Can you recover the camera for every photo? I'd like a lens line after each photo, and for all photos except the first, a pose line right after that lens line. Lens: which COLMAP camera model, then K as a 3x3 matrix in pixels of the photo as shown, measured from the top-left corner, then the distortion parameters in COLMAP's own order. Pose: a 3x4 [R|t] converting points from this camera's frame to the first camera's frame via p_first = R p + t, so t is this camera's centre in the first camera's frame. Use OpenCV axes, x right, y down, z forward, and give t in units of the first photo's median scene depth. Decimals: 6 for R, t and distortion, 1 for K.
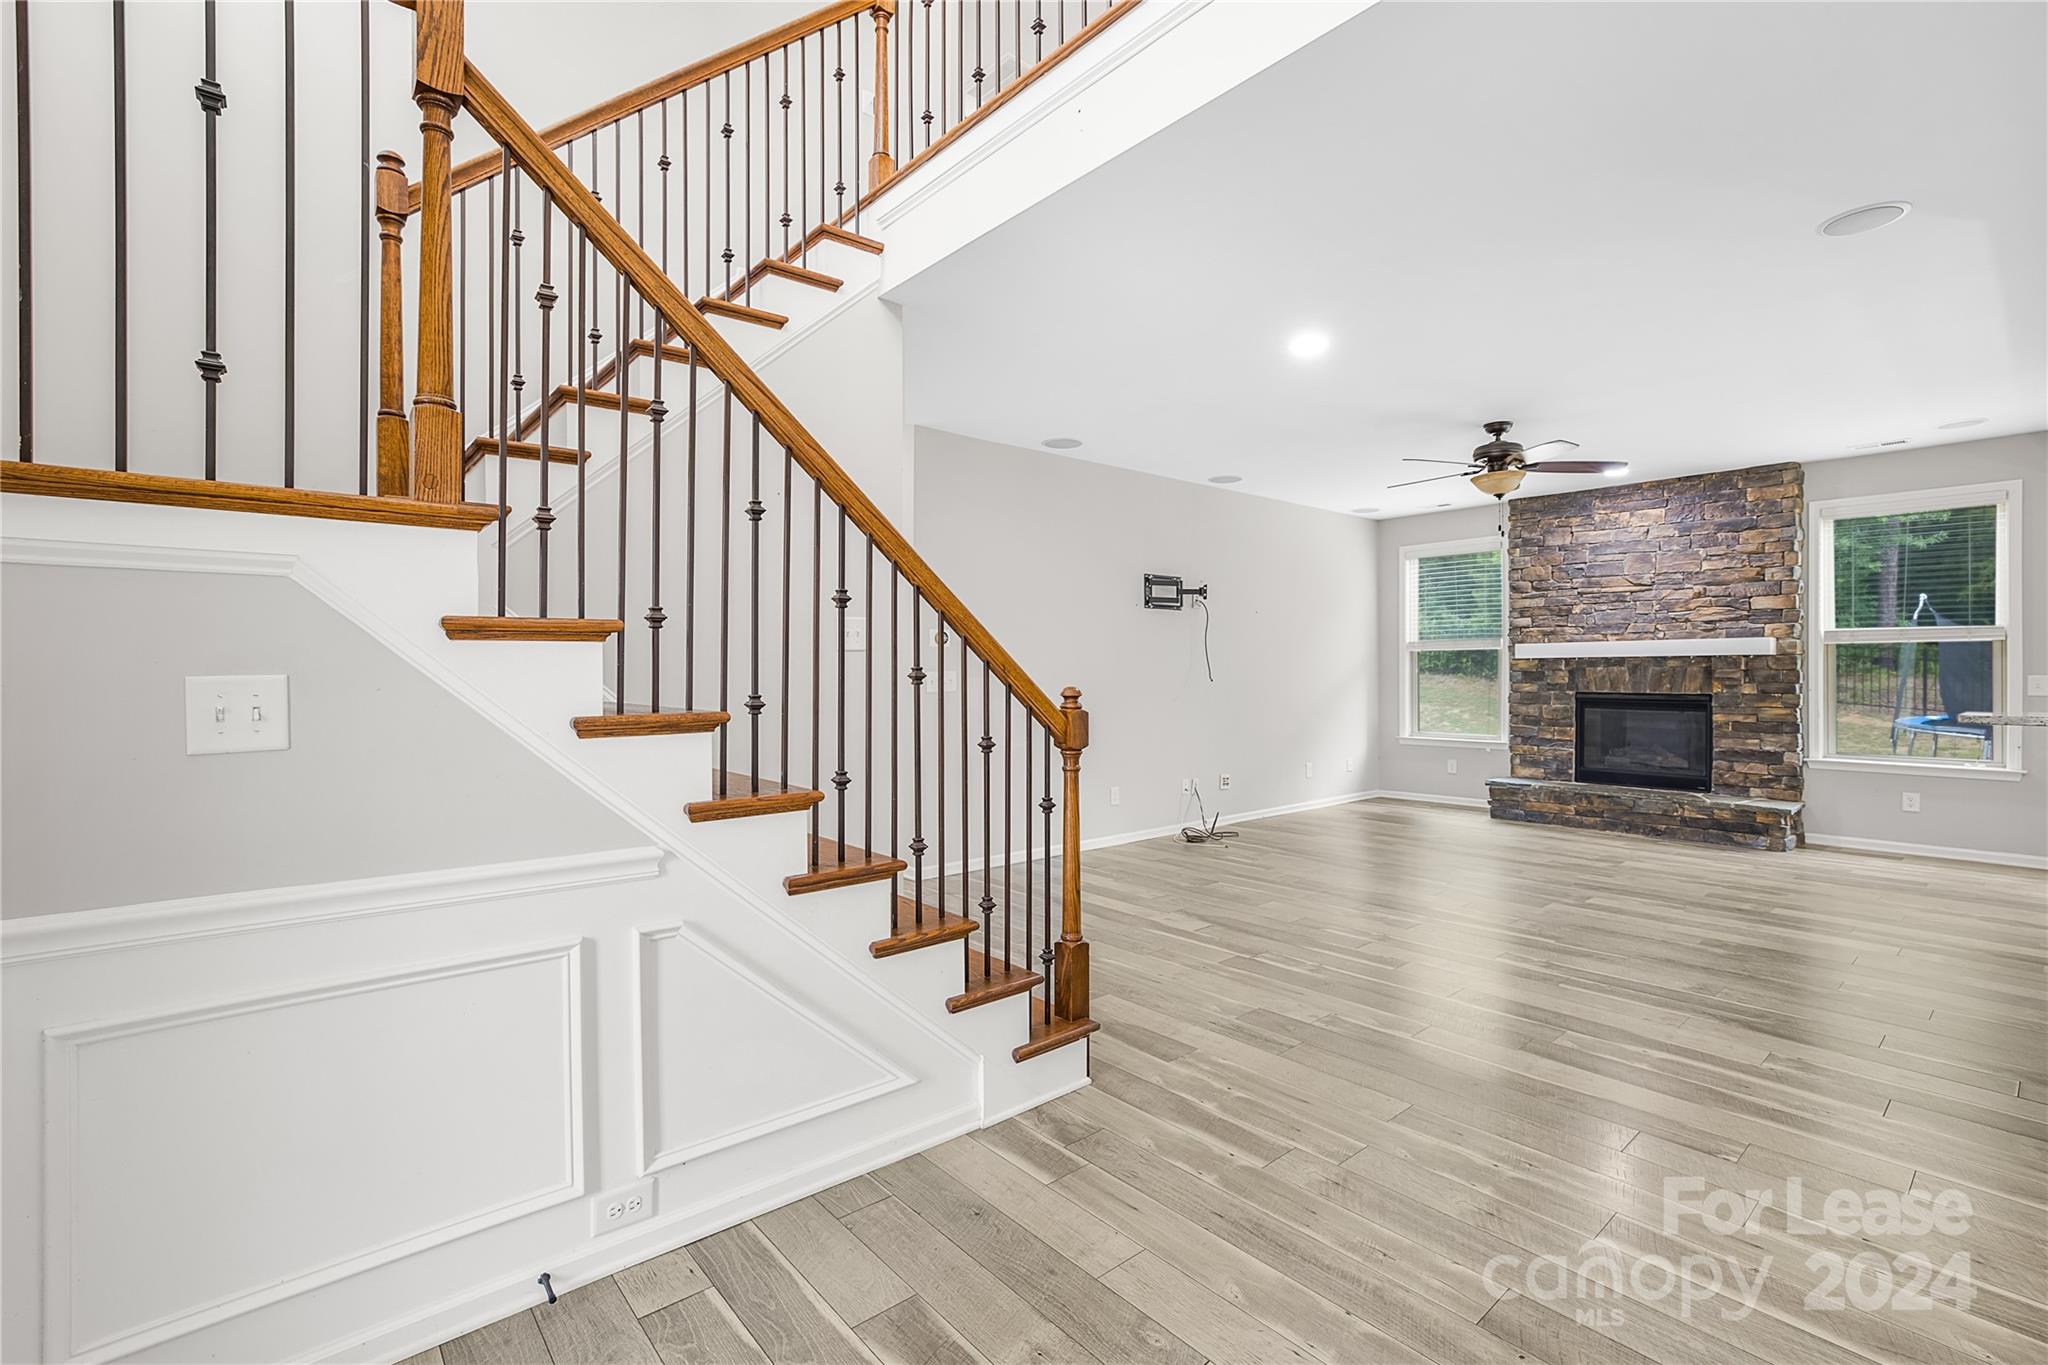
lens RADIAL K [[906.8, 0, 1008.7], [0, 906.8, 668.2], [0, 0, 1]] dist [-0.034712, 0.014857]
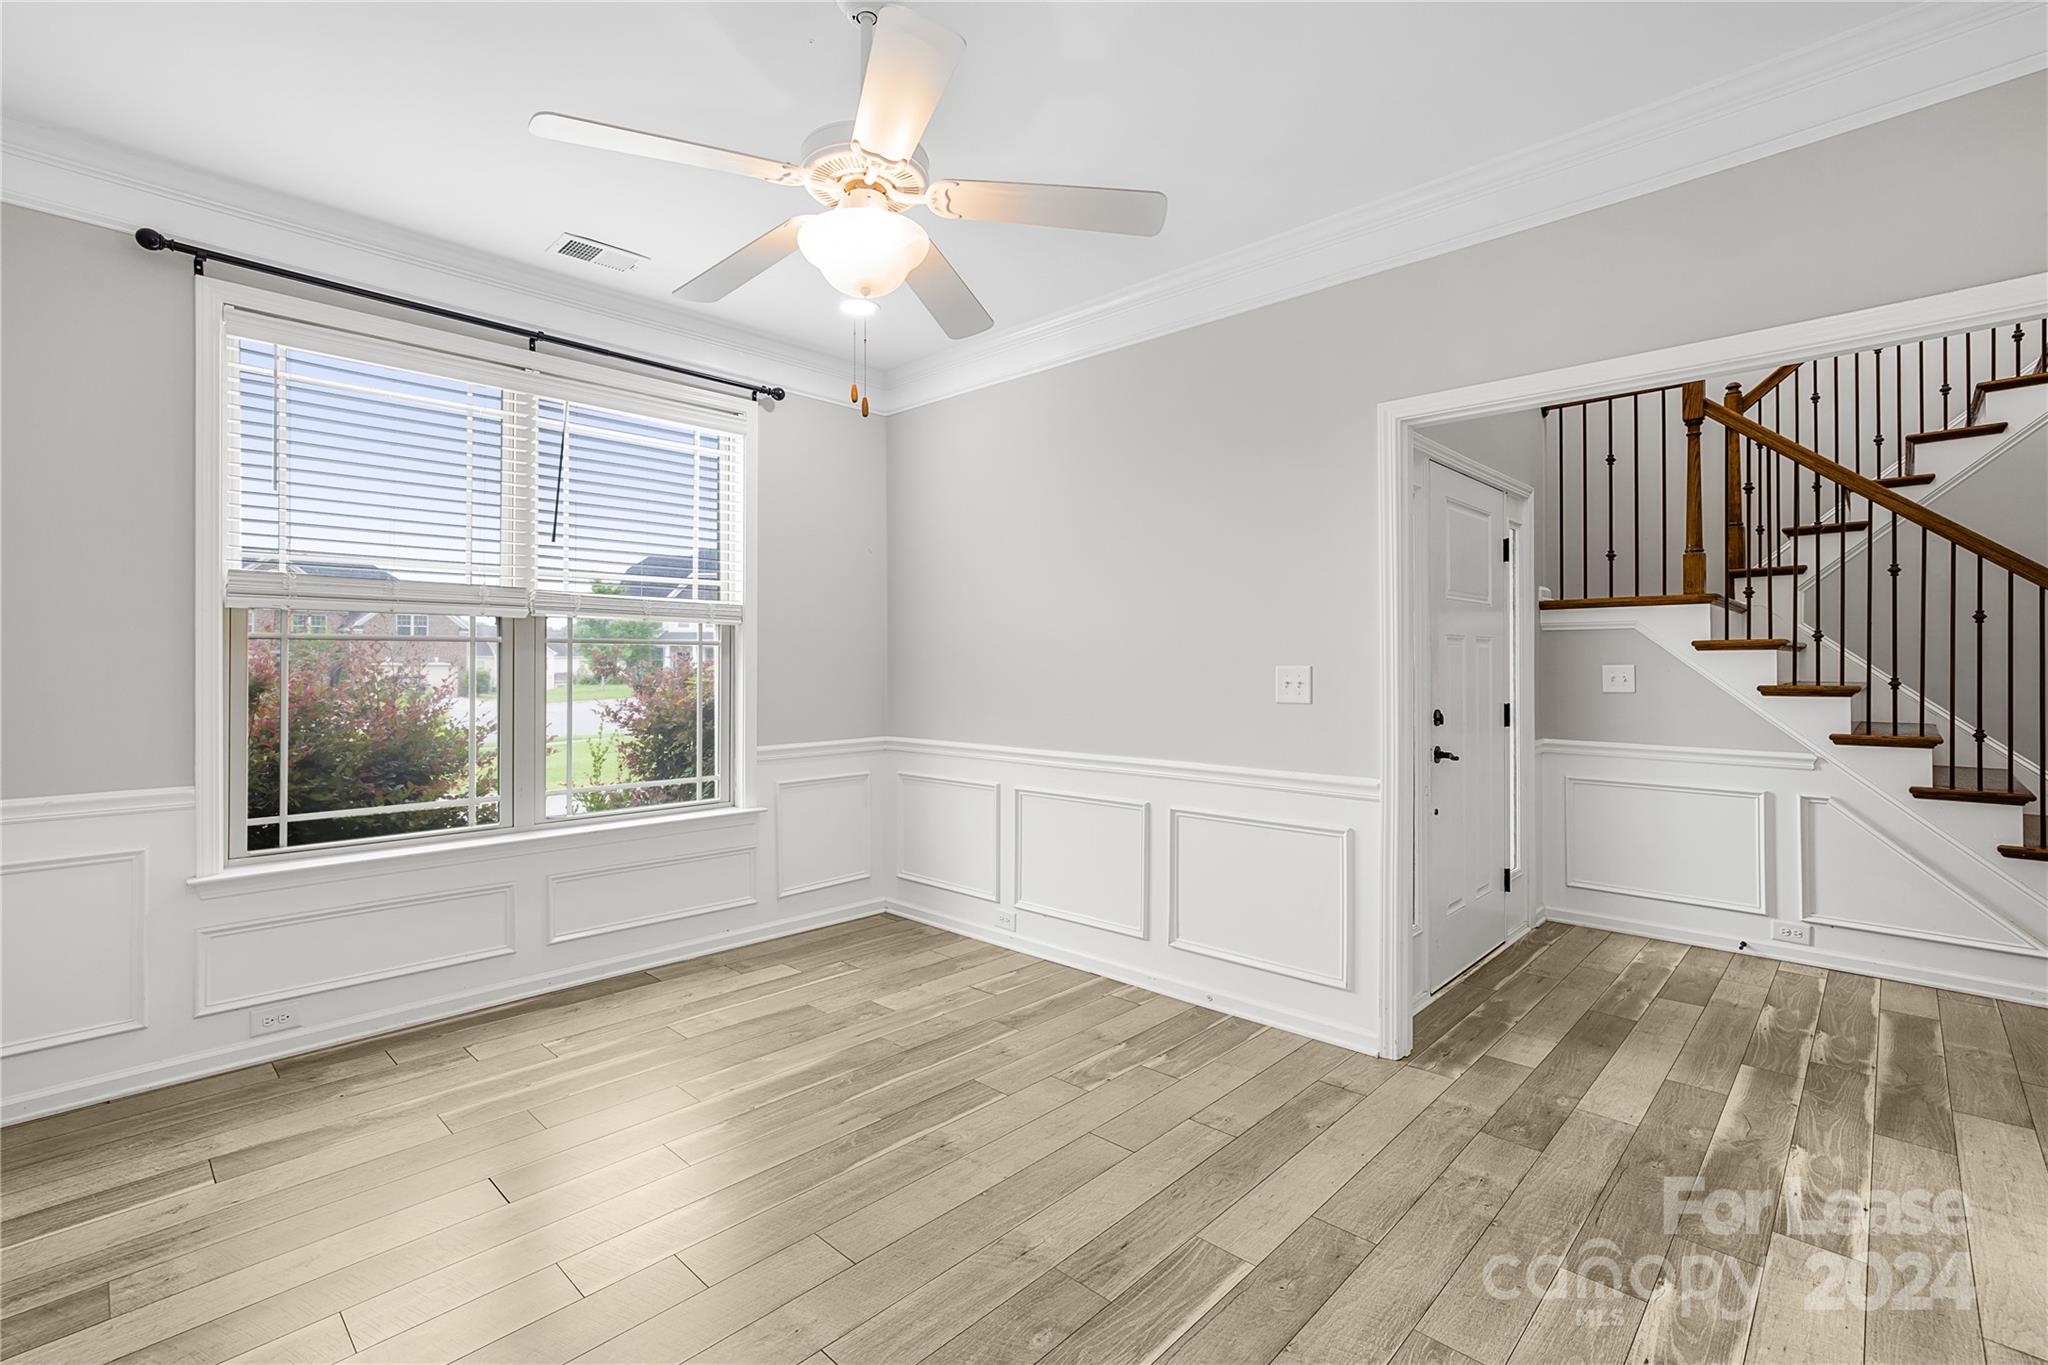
lens RADIAL K [[906.8, 0, 1005.1], [0, 906.8, 675.3], [0, 0, 1]] dist [-0.034712, 0.014857]
pose [[0.091159, 0.011551, -0.995769, 0.405955], [0.005039, 0.999915, 0.012060, -0.001141], [0.995824, -0.006117, 0.091093, -0.271472]]
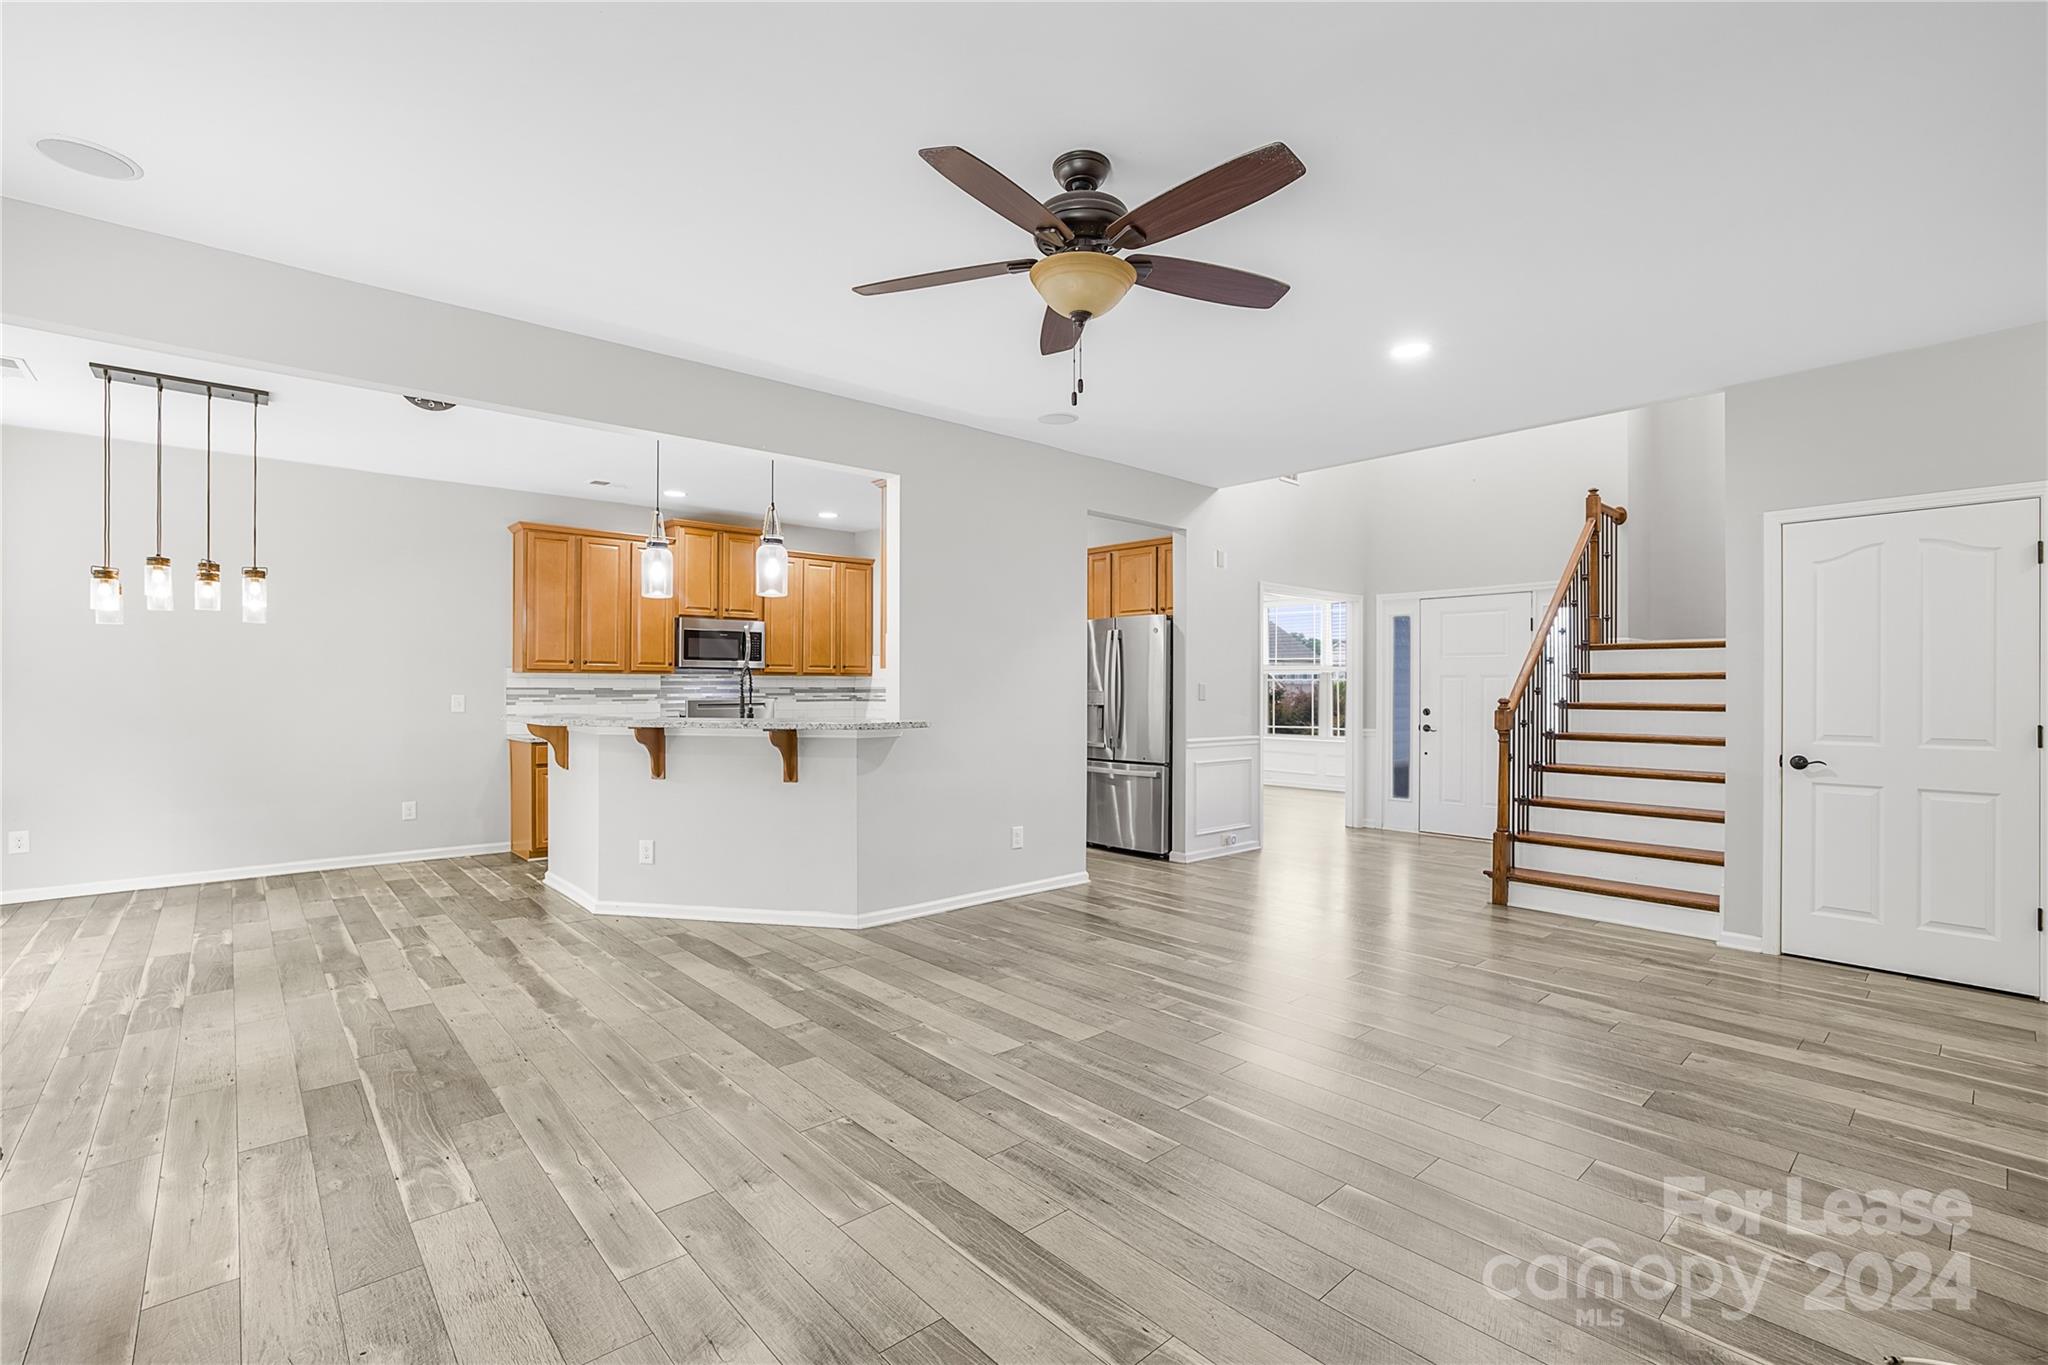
lens RADIAL K [[906.8, 0, 1039.5], [0, 906.8, 683.3], [0, 0, 1]] dist [-0.034712, 0.014857]
pose [[-0.998507, 0.001372, -0.054605, 0.492461], [0.001762, 0.999973, -0.007083, 0.001103], [0.054594, -0.007168, -0.998483, 1.221982]]
